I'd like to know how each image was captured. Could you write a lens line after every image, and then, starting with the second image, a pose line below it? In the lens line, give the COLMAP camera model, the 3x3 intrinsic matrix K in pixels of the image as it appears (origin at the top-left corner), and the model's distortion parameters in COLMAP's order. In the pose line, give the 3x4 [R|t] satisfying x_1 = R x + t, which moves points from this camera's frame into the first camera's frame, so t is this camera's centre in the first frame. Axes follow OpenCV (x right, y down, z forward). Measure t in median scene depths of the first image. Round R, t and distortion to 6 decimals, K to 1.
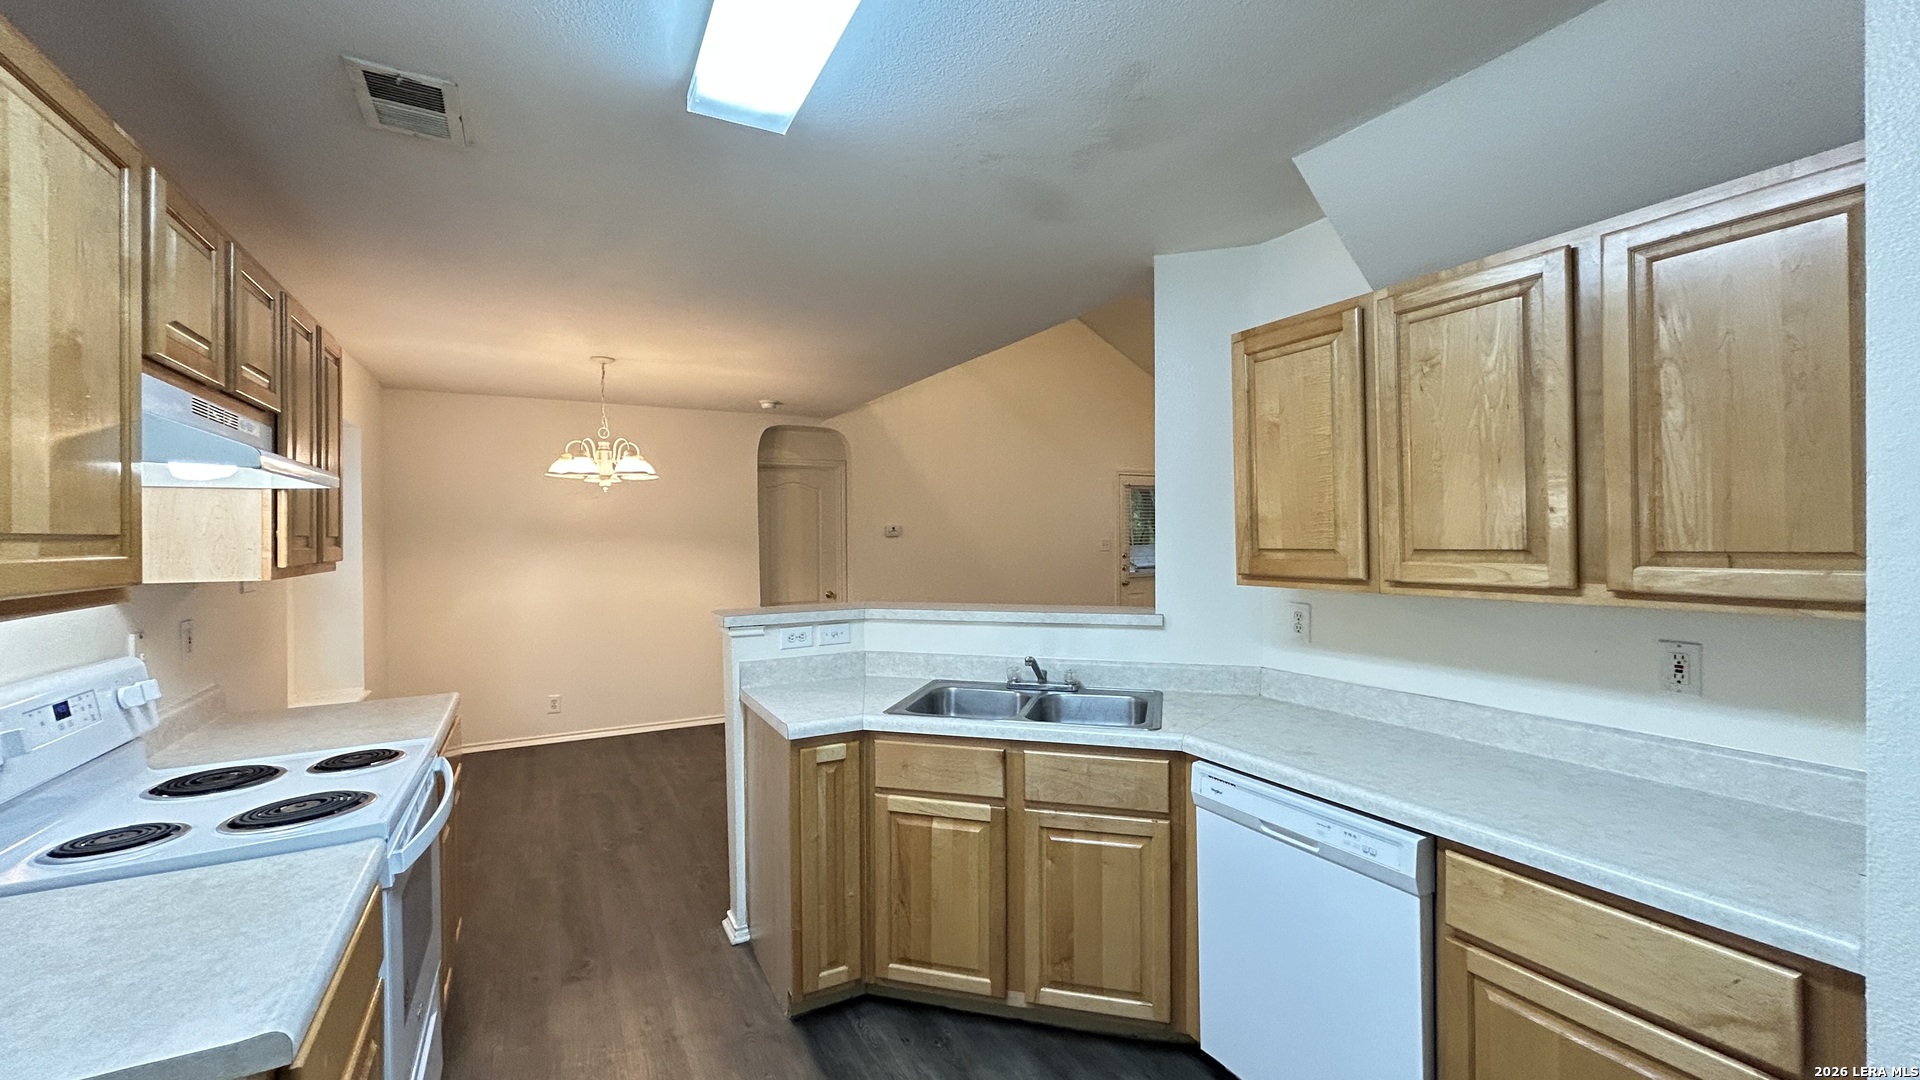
lens RADIAL K [[773.0, 0, 960.8], [0, 773.0, 533.7], [0, 0, 1]] dist [-0.000537, 0.001167]
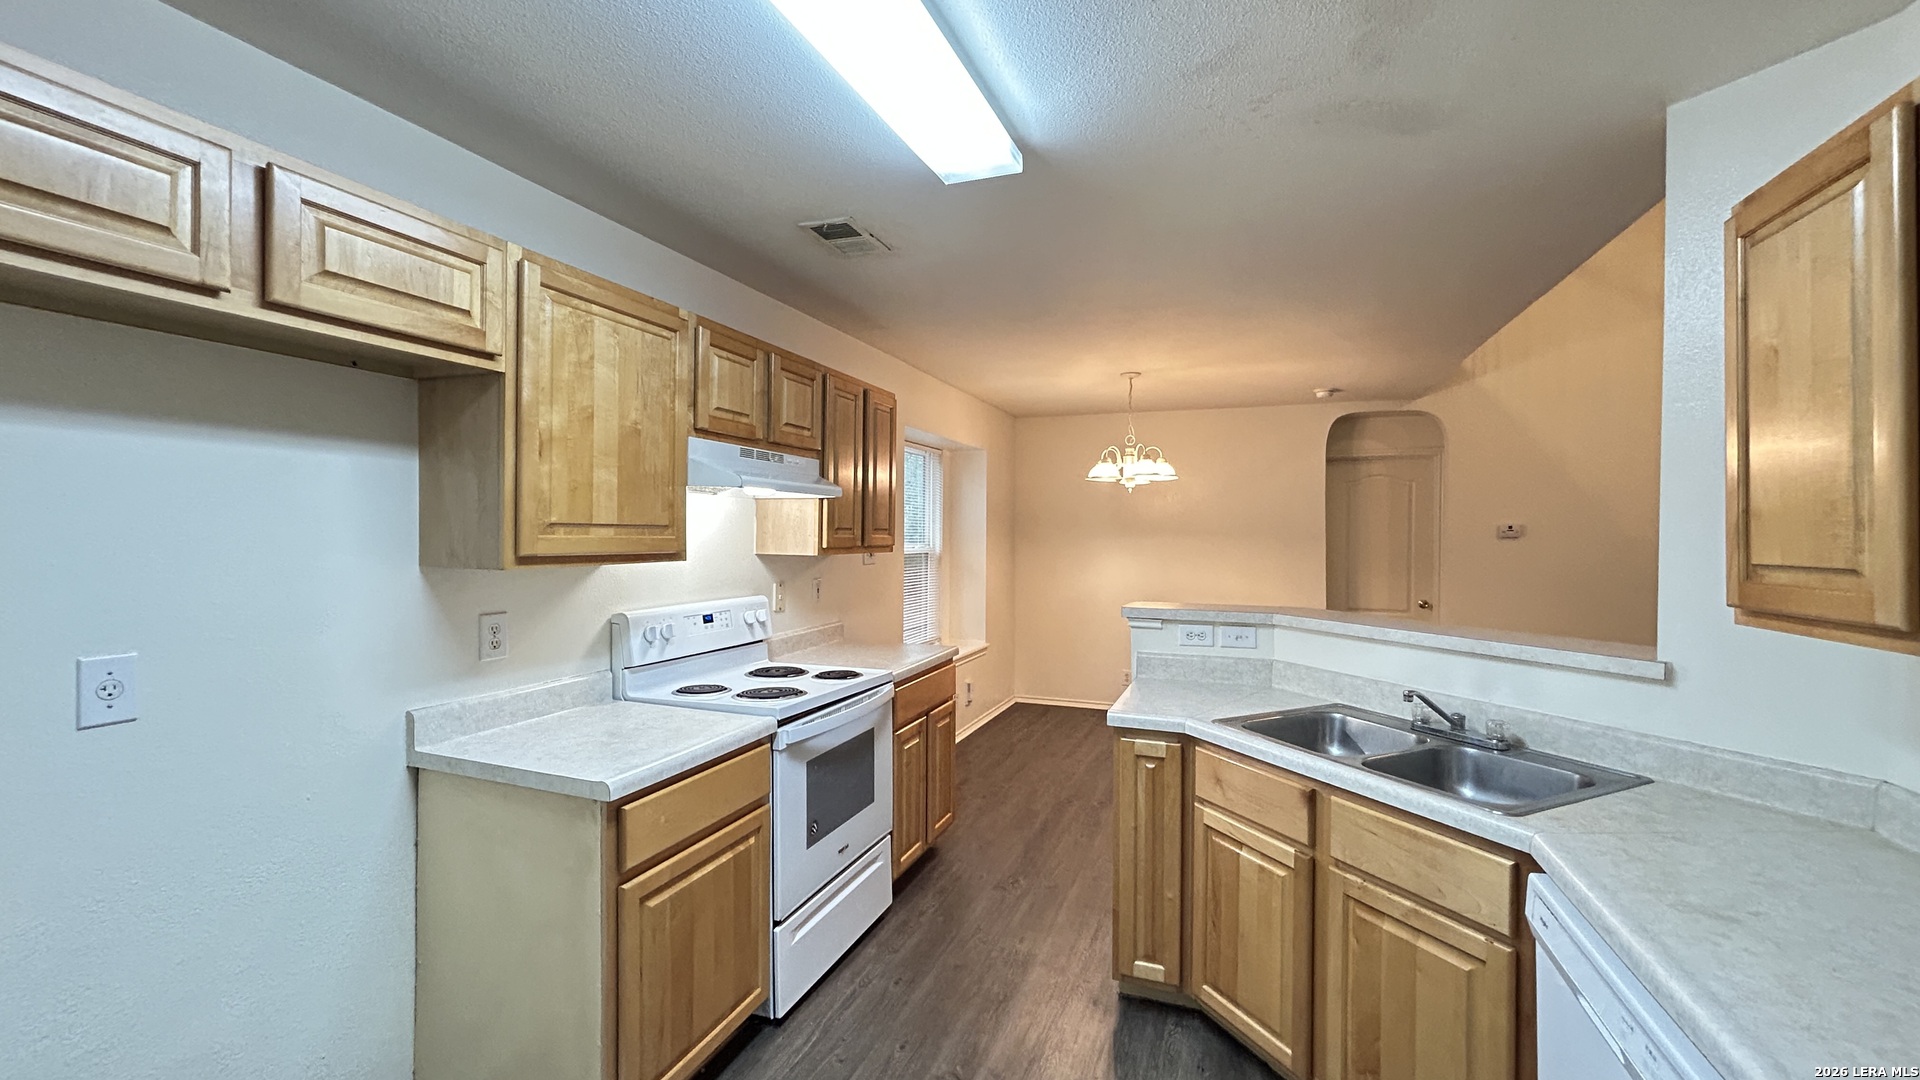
lens RADIAL K [[773.0, 0, 961.7], [0, 773.0, 532.7], [0, 0, 1]] dist [-0.000537, 0.001167]
pose [[0.652090, 0.013656, -0.758018, 0.425272], [-0.012338, 0.999897, 0.007399, -0.001609], [0.758041, 0.004528, 0.652191, 0.153828]]
